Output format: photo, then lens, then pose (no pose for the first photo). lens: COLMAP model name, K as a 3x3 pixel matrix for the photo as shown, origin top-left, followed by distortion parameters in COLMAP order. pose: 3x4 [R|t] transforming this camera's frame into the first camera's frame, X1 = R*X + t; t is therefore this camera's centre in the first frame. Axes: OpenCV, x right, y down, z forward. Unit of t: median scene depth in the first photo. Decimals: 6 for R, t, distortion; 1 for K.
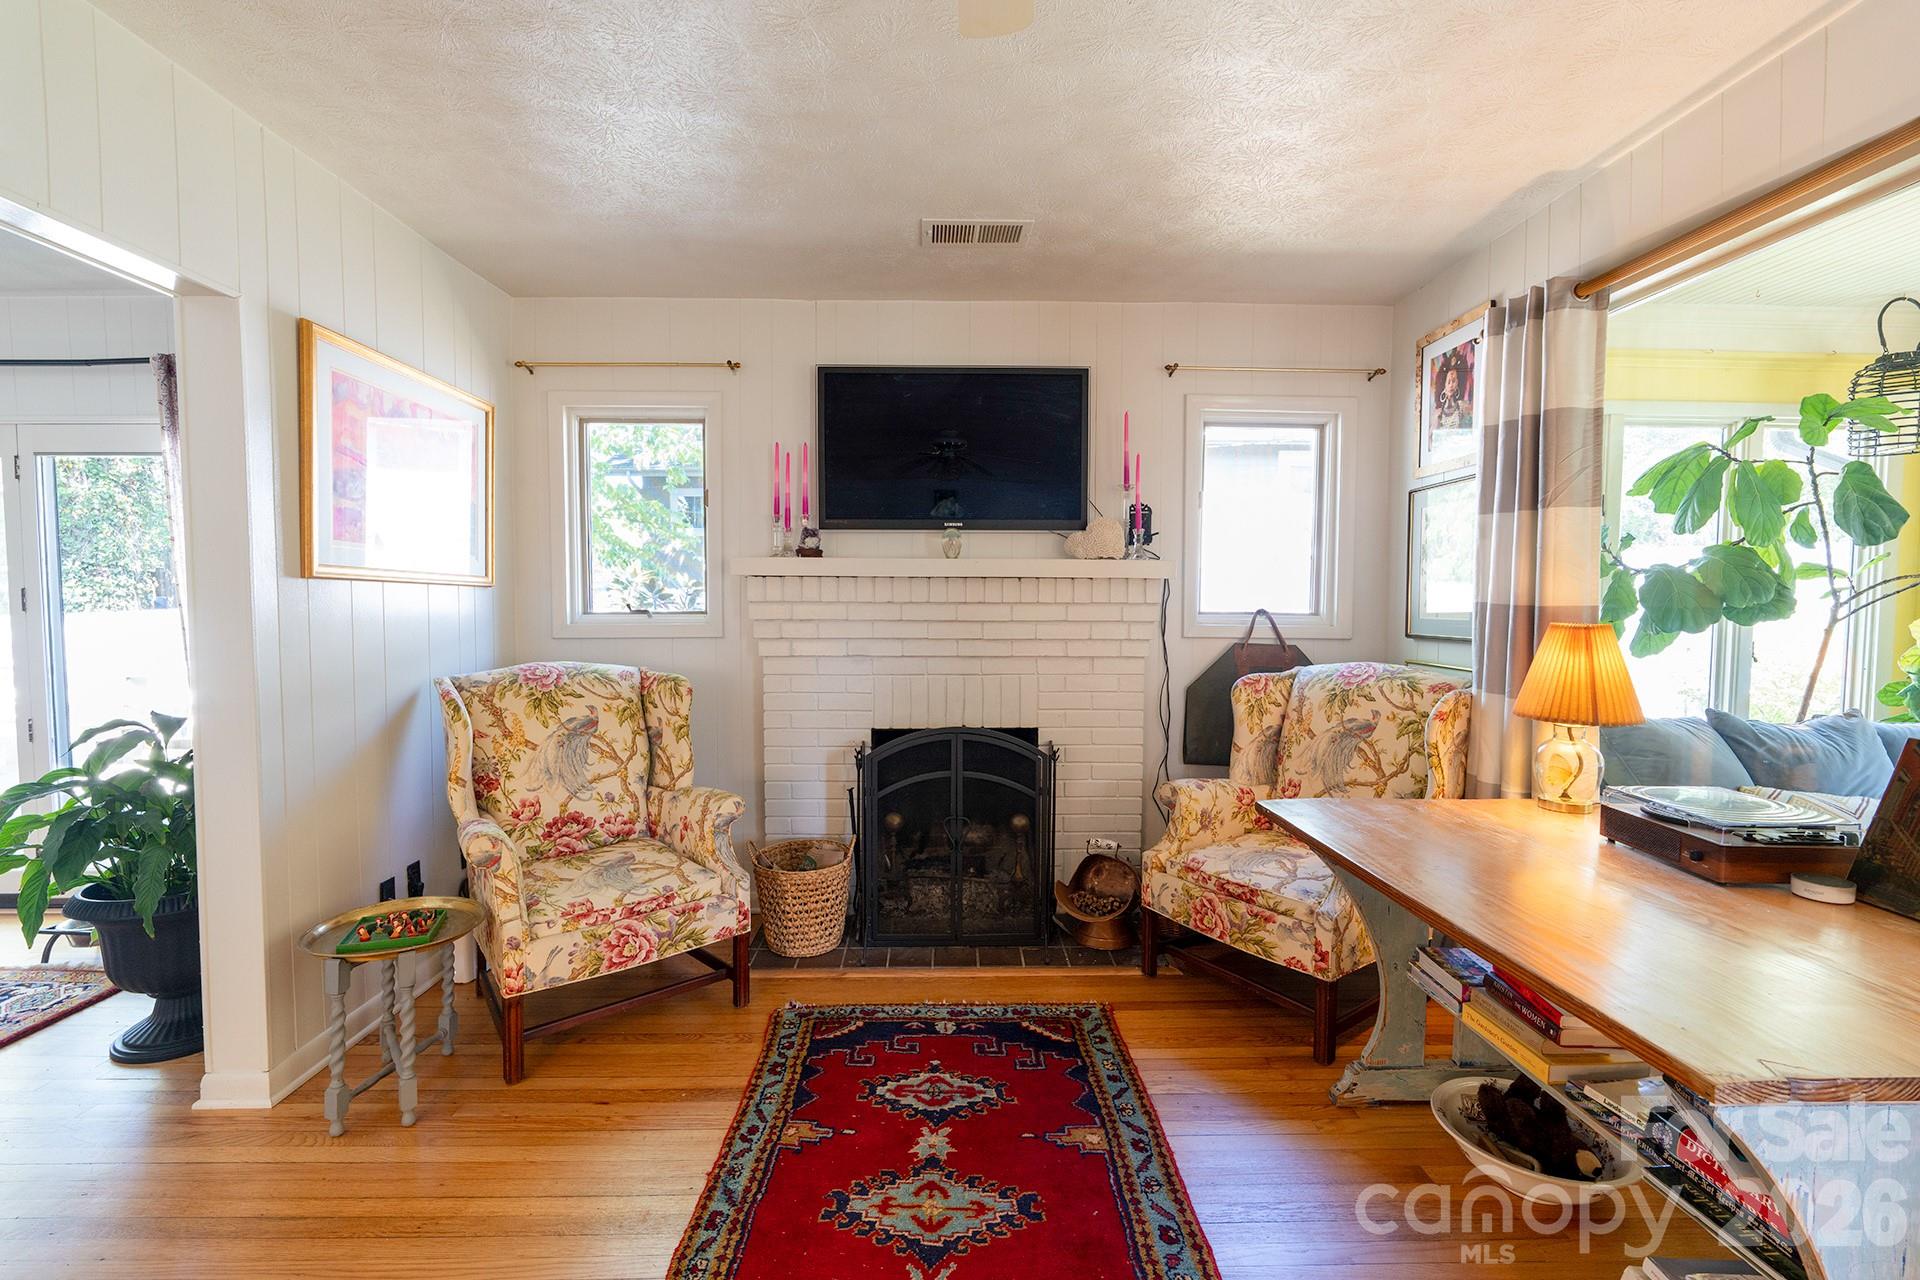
lens RADIAL K [[845.0, 0, 960.0], [0, 845.0, 640.0], [0, 0, 1]] dist [-0.001429, -0.000040]
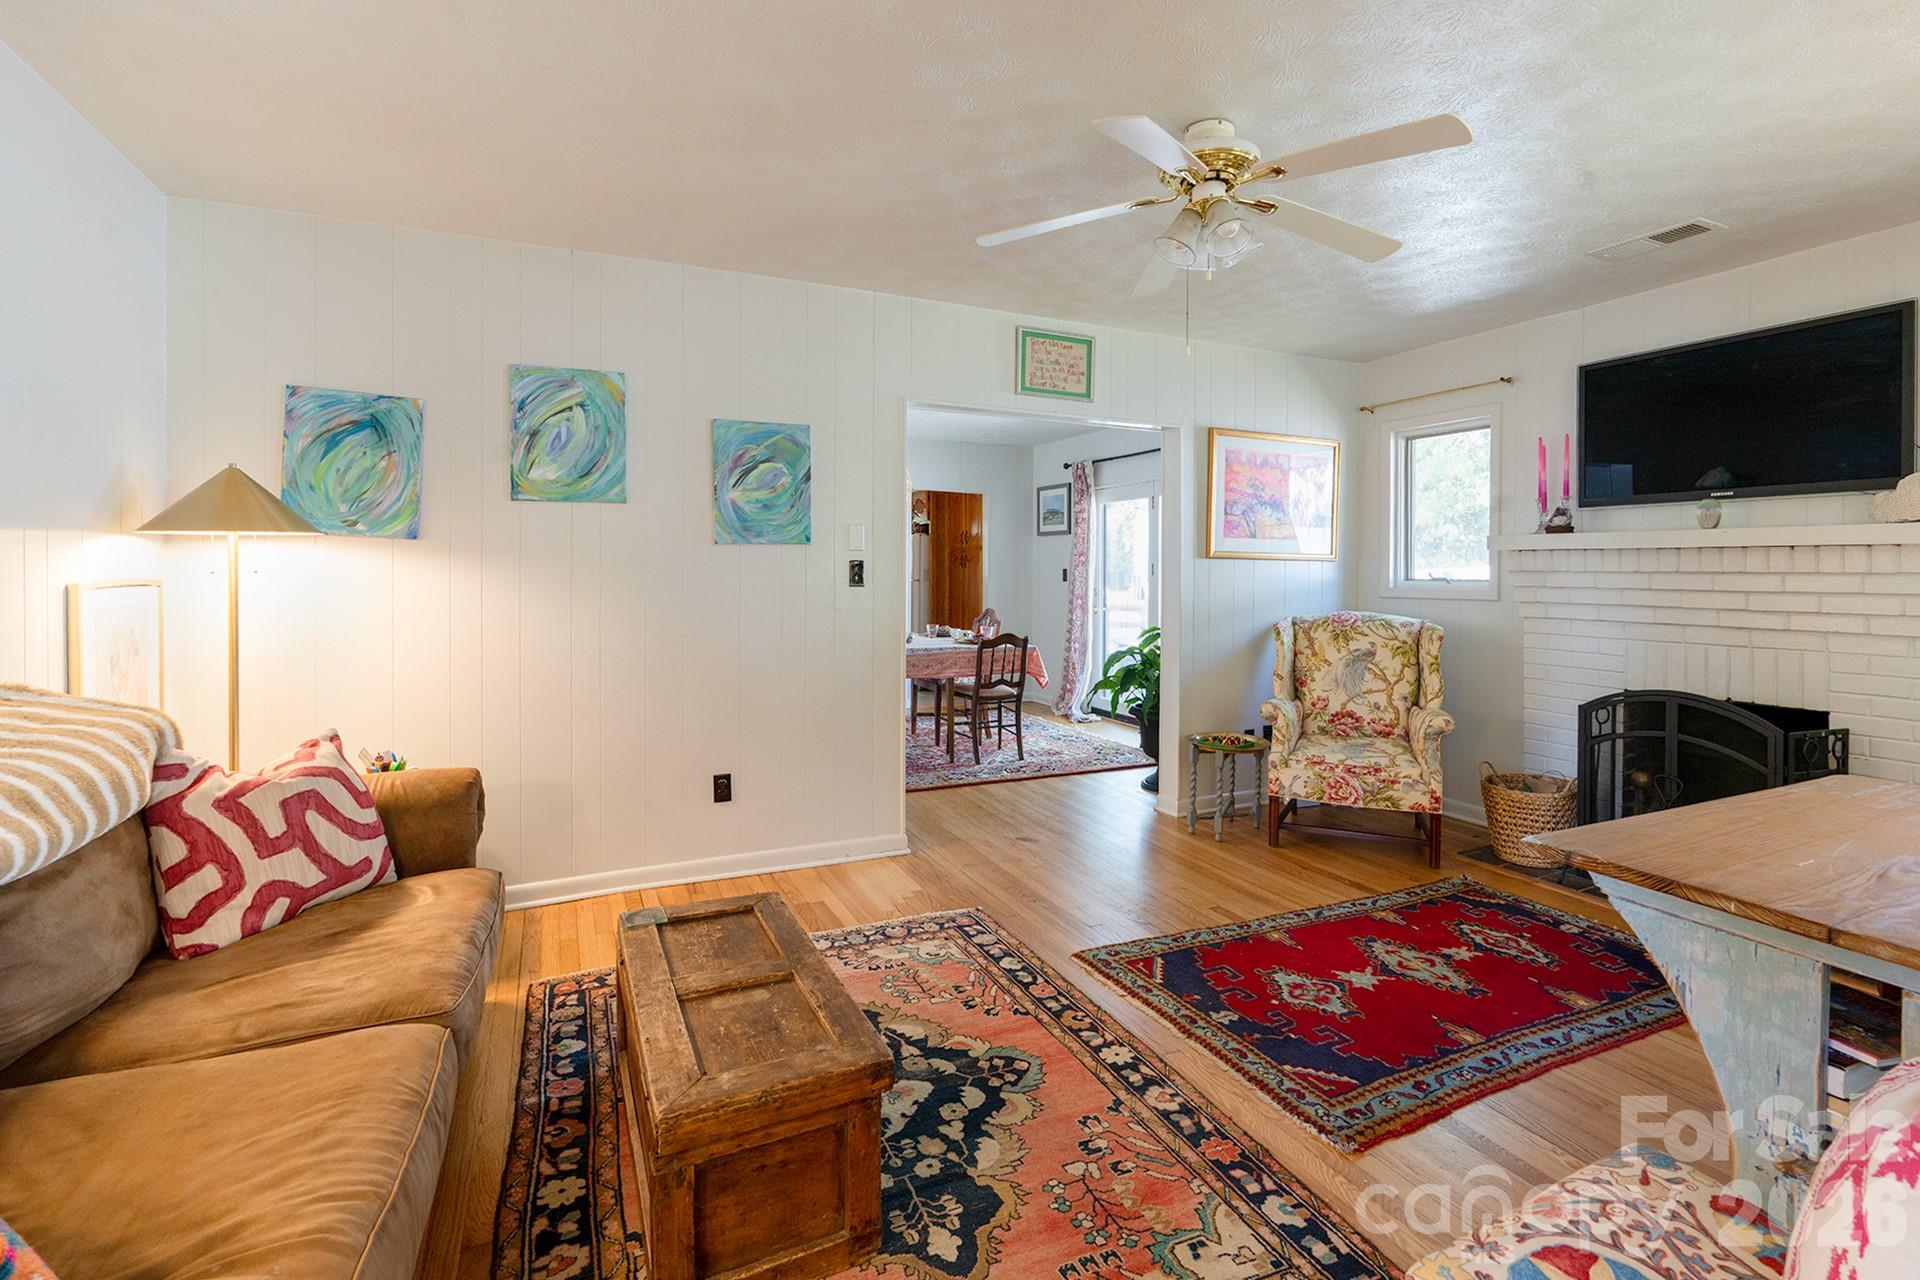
lens RADIAL K [[876.6, 0, 971.7], [0, 876.6, 584.1], [0, 0, 1]] dist [-0.000143, 0.000058]
pose [[0.412553, 0.014569, -0.910817, 0.682009], [-0.046331, 0.998914, -0.005008, 0.018131], [0.909755, 0.044265, 0.412779, -0.267256]]
